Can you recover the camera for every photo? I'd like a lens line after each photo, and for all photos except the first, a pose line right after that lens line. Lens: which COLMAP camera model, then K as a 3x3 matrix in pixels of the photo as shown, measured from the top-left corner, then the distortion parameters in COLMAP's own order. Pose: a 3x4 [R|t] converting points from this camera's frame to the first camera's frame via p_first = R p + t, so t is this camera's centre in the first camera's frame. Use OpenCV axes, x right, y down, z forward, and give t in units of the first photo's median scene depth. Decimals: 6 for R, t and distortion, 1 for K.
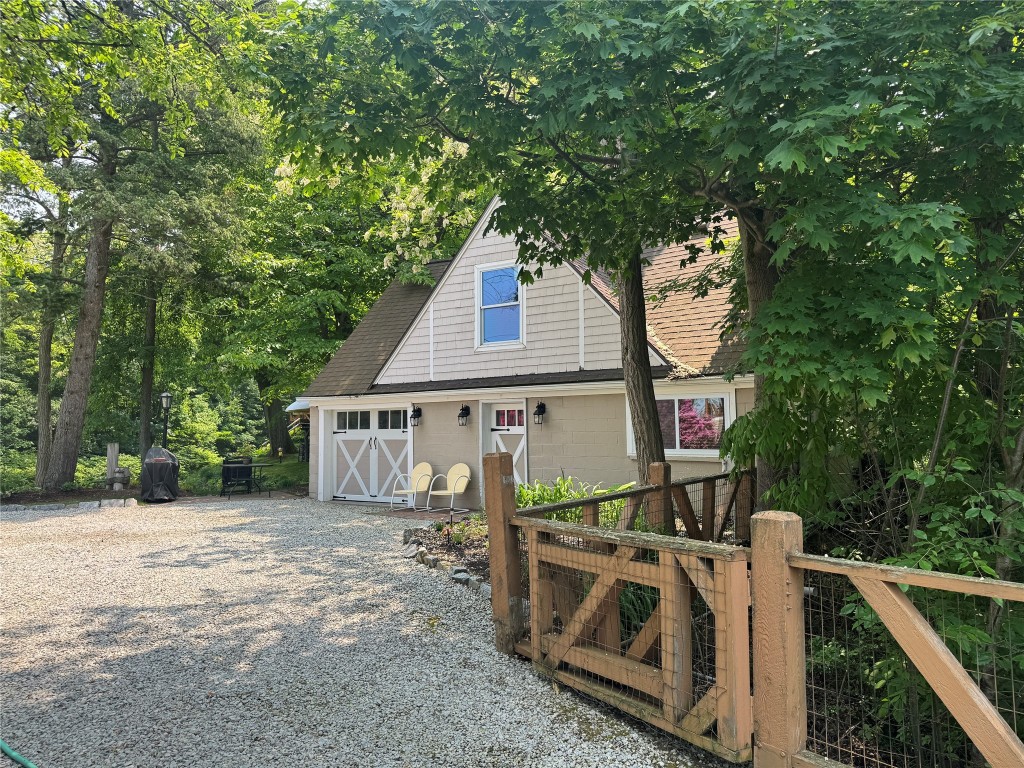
lens RADIAL K [[714.6, 0, 511.8], [0, 714.6, 388.6], [0, 0, 1]] dist [0.118637, -0.151167]
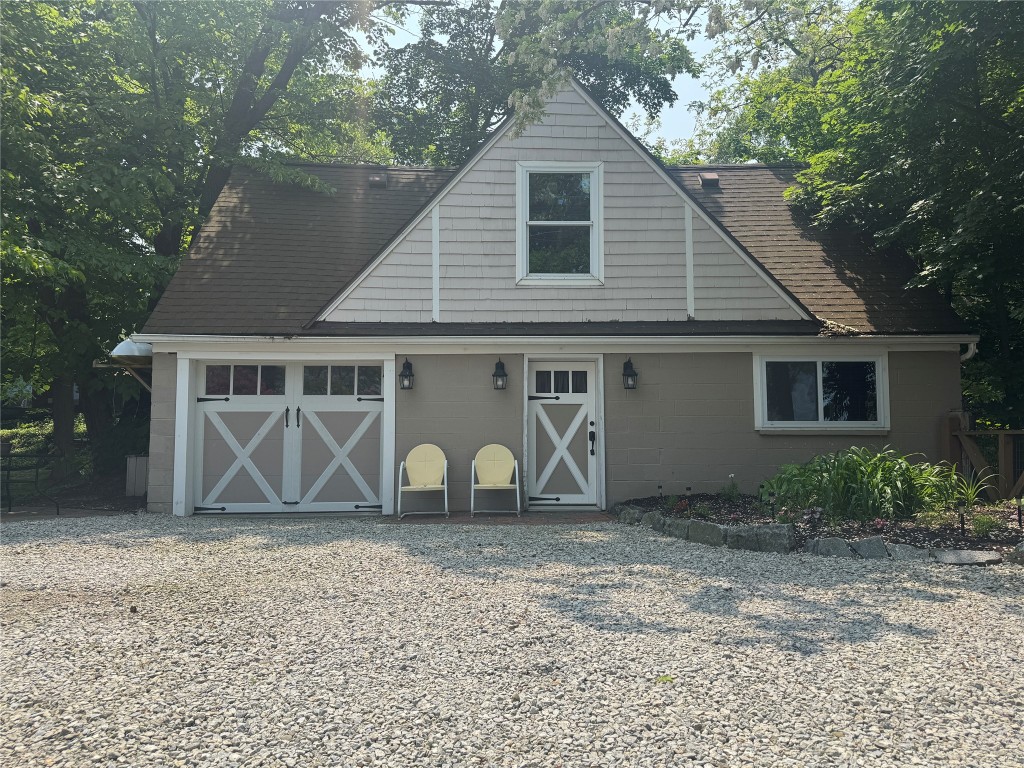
lens RADIAL K [[714.6, 0, 511.8], [0, 714.6, 388.6], [0, 0, 1]] dist [0.118637, -0.151167]
pose [[0.814783, 0.052178, 0.577414, -0.437037], [-0.039977, 0.998628, -0.033830, 0.070923], [-0.578386, 0.004481, 0.815751, 0.419072]]
